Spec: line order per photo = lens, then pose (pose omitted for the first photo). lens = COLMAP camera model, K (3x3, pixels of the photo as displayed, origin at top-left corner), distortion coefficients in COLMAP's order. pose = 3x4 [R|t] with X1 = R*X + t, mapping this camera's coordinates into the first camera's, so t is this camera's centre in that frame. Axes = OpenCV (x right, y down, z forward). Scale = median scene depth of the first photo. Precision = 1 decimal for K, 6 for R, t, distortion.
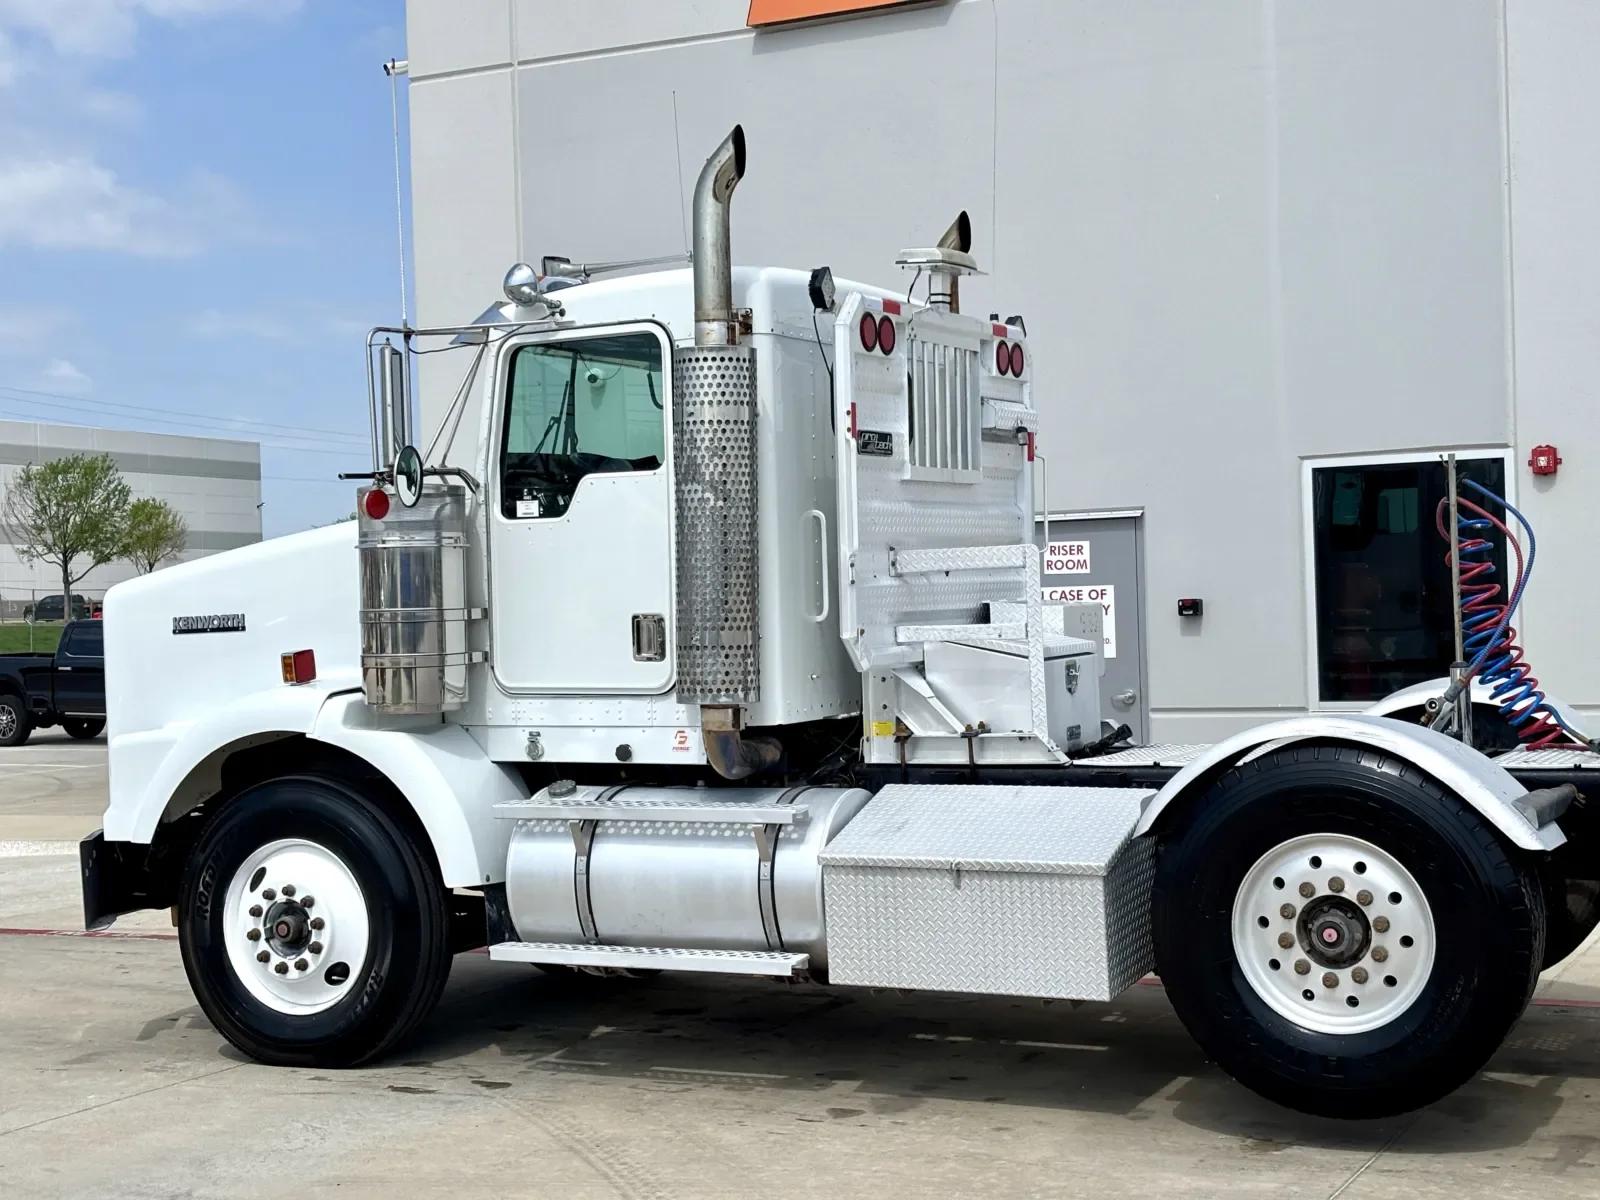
lens RADIAL K [[2394.3, 0, 801.3], [0, 2394.3, 603.8], [0, 0, 1]] dist [0.132035, 0.000000]
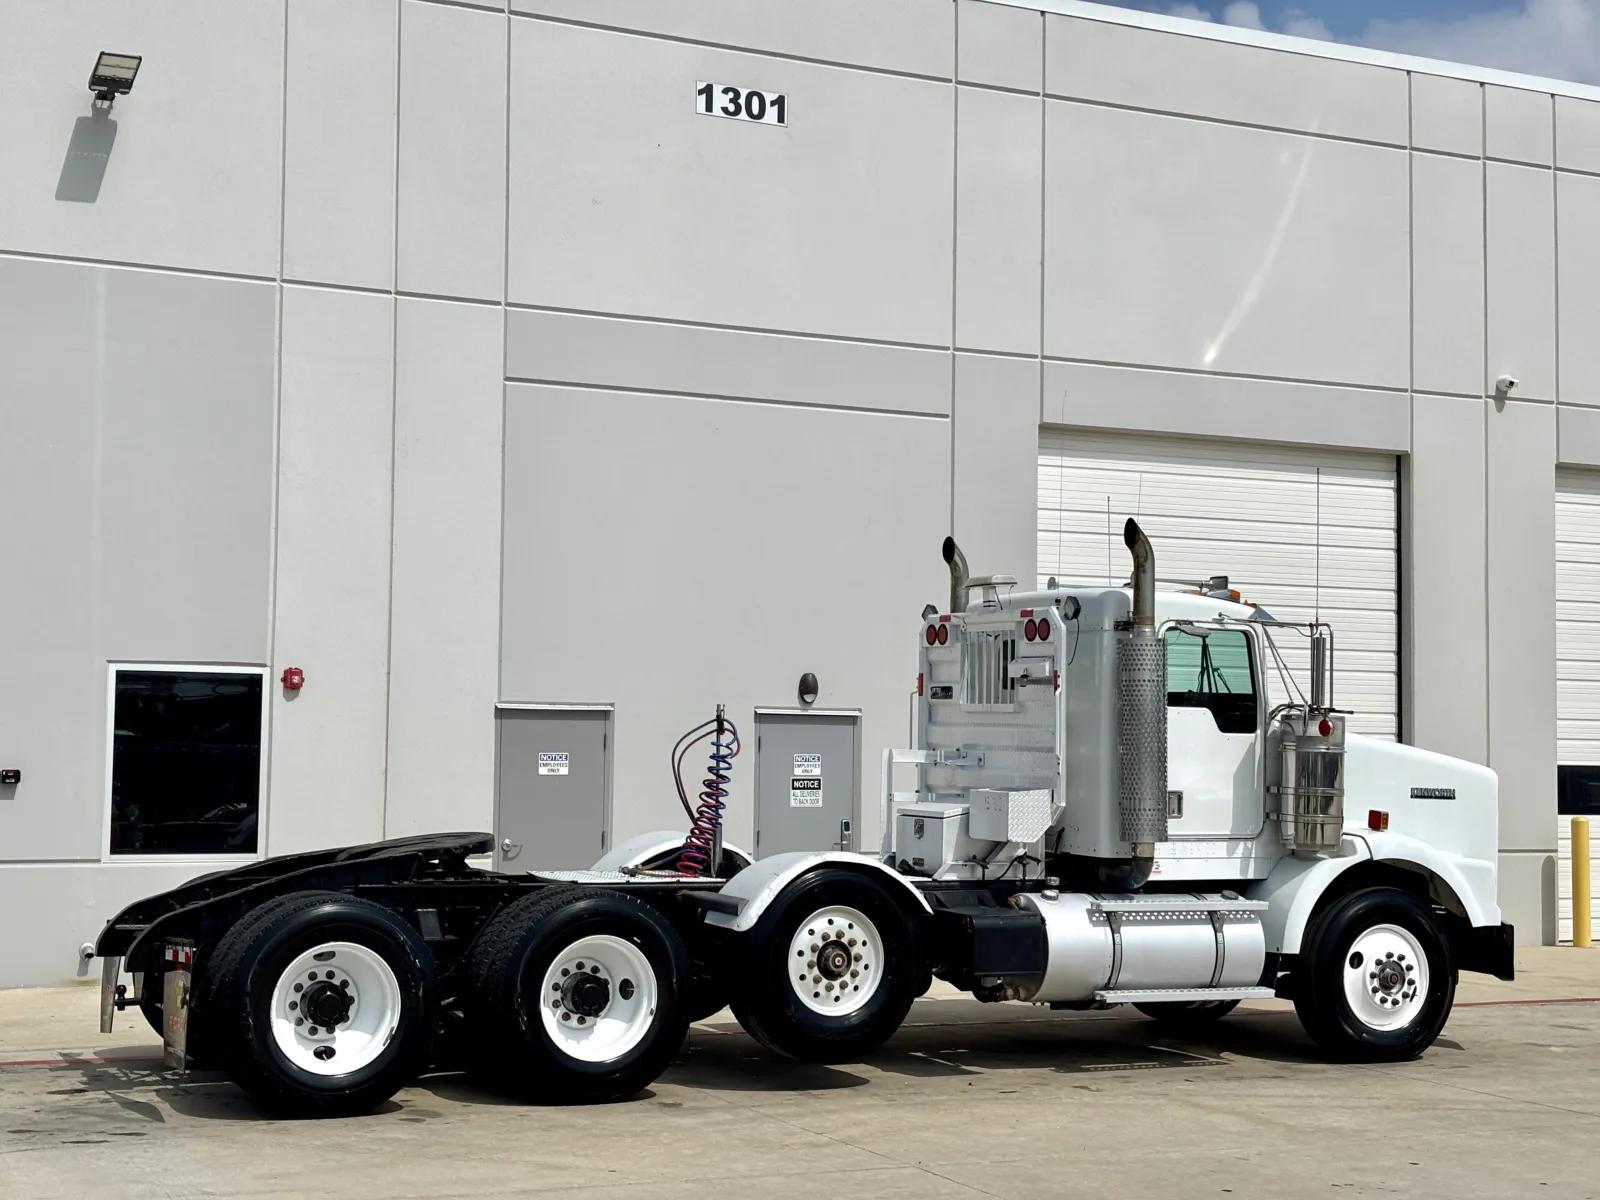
lens RADIAL K [[2394.3, 0, 799.4], [0, 2394.3, 601.3], [0, 0, 1]] dist [0.132035, 0.000000]
pose [[0.613881, 0.090344, 0.784212, -0.944952], [-0.033613, 0.995520, -0.088375, 0.014153], [-0.788683, 0.027892, 0.614167, -0.114914]]
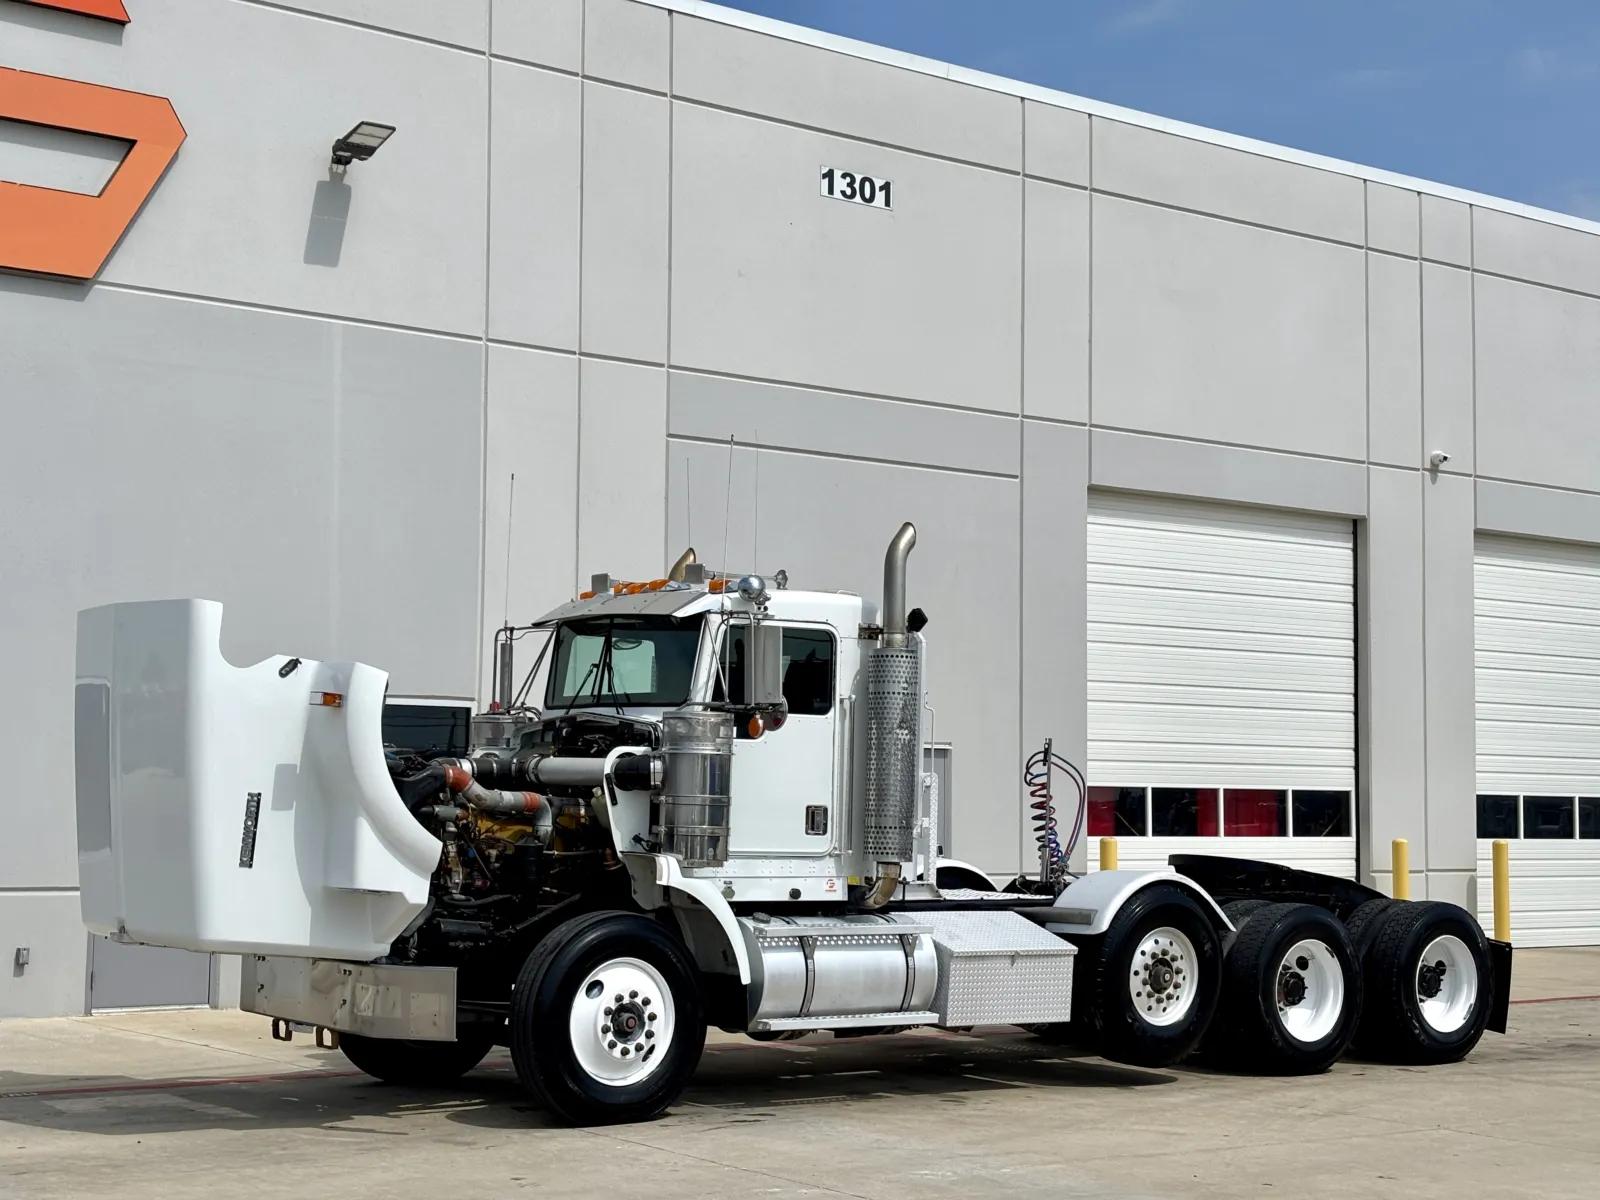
lens RADIAL K [[2392.2, 0, 792.8], [0, 2392.2, 608.4], [0, 0, 1]] dist [0.145177, 0.000000]
pose [[0.449655, 0.105390, 0.886963, -1.445144], [-0.029387, 0.994223, -0.103237, 0.037250], [-0.892719, 0.020356, 0.450154, 0.285143]]
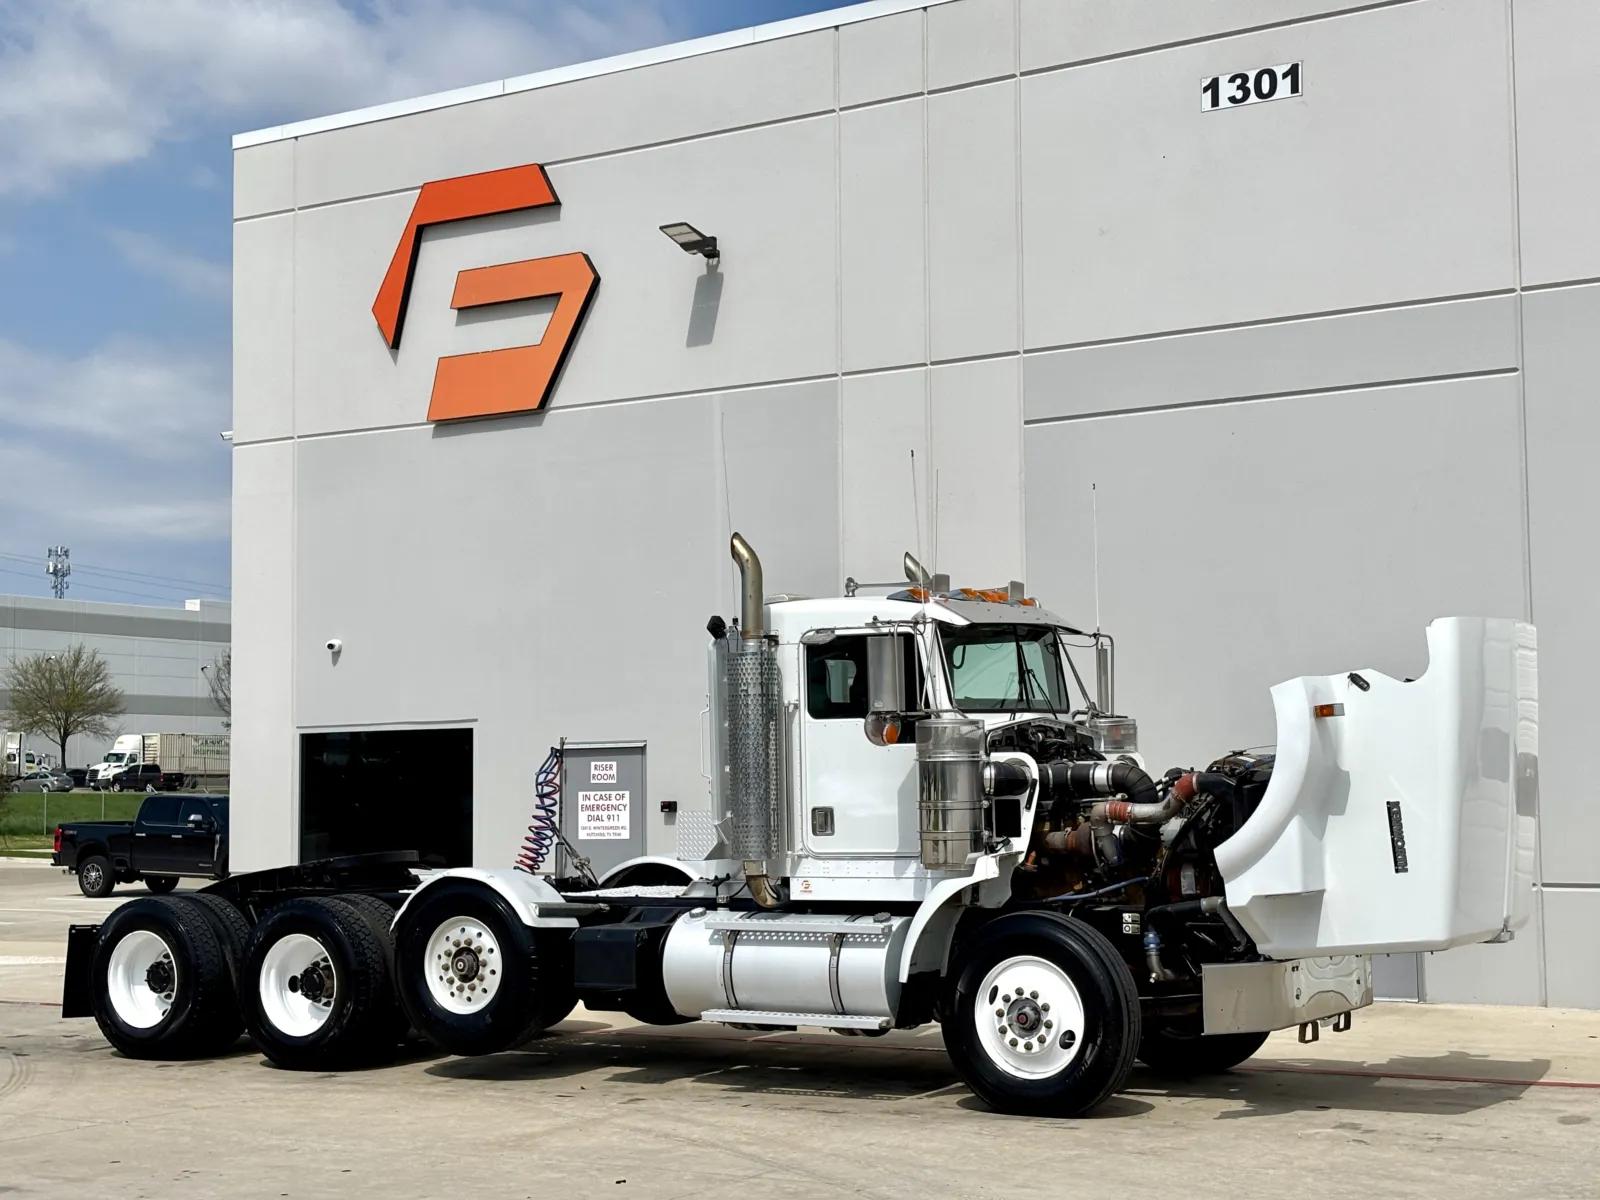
lens RADIAL K [[2394.3, 0, 807.0], [0, 2394.3, 619.3], [0, 0, 1]] dist [0.132035, 0.000000]
pose [[0.995400, 0.010592, -0.095218, 0.664325], [-0.016970, 0.997647, -0.066423, -0.029903], [0.094290, 0.067733, 0.993238, -0.882610]]
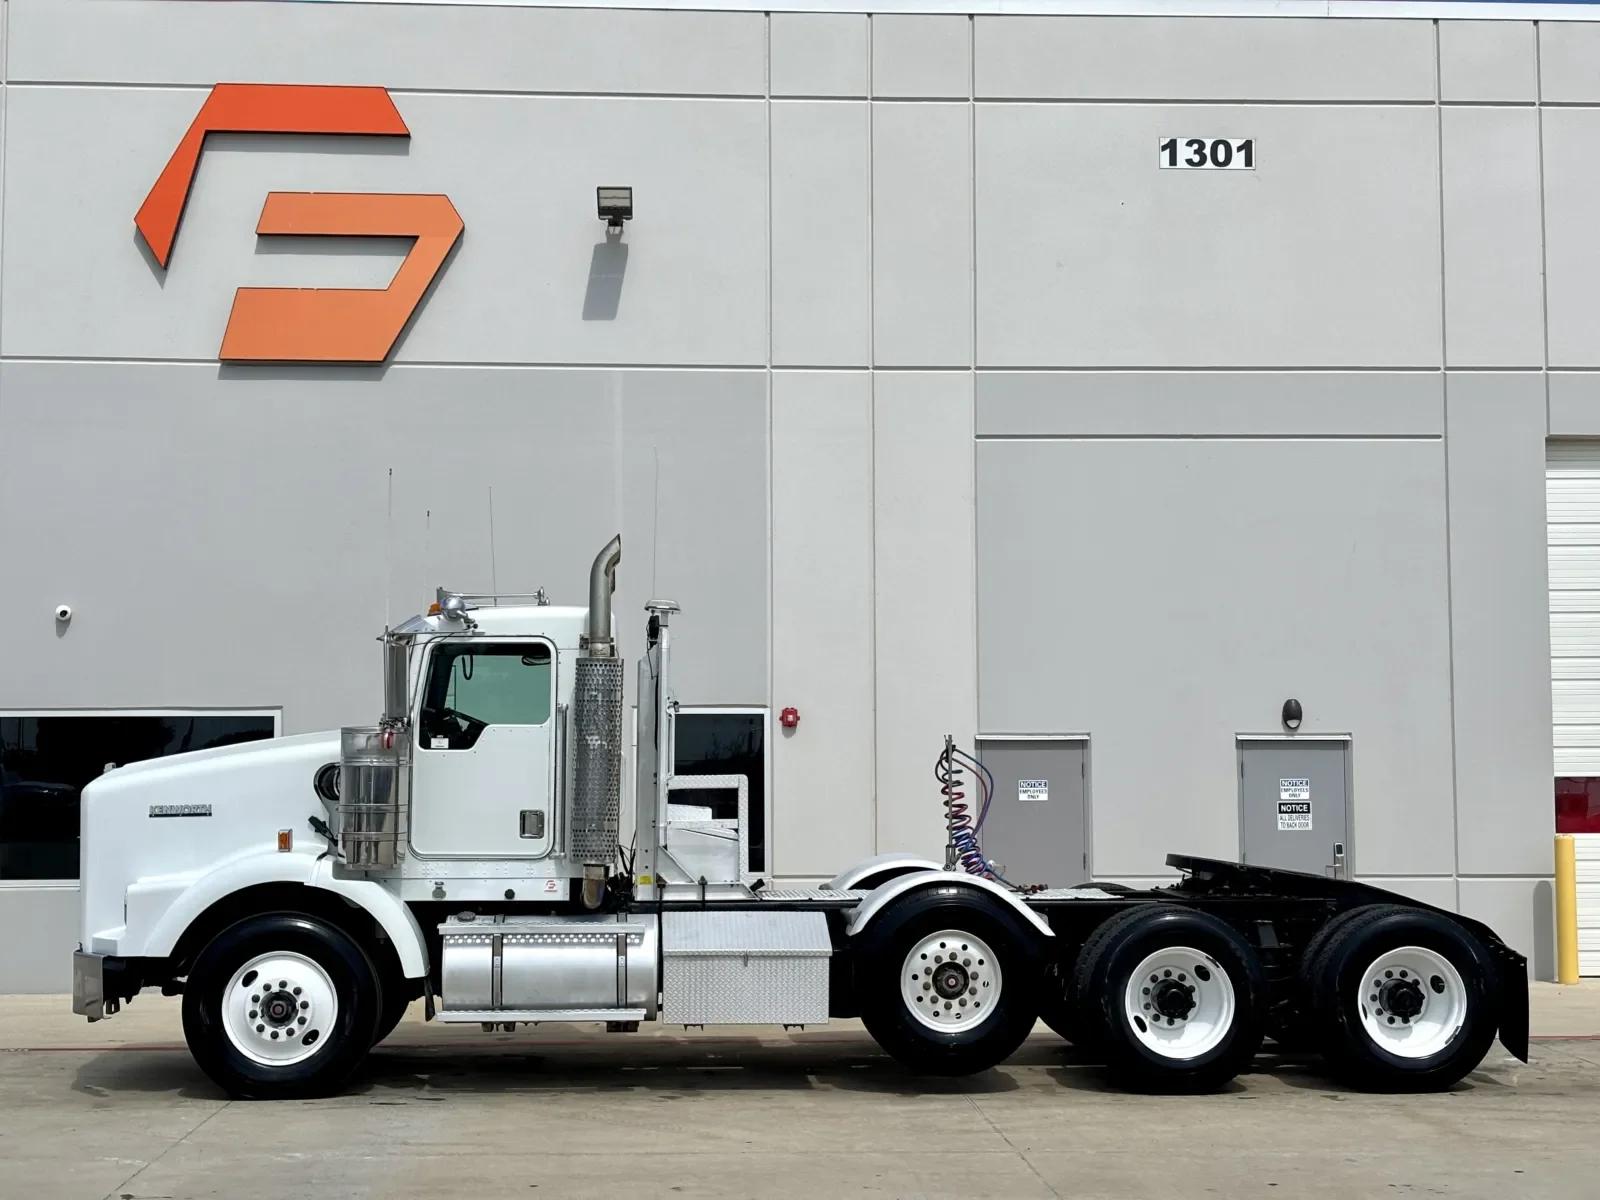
lens RADIAL K [[2392.2, 0, 808.9], [0, 2392.2, 618.6], [0, 0, 1]] dist [0.145177, 0.000000]
pose [[0.865610, 0.060317, 0.497073, -0.713998], [-0.023706, 0.996542, -0.079642, -0.000314], [-0.500158, 0.057155, 0.864046, -0.537337]]
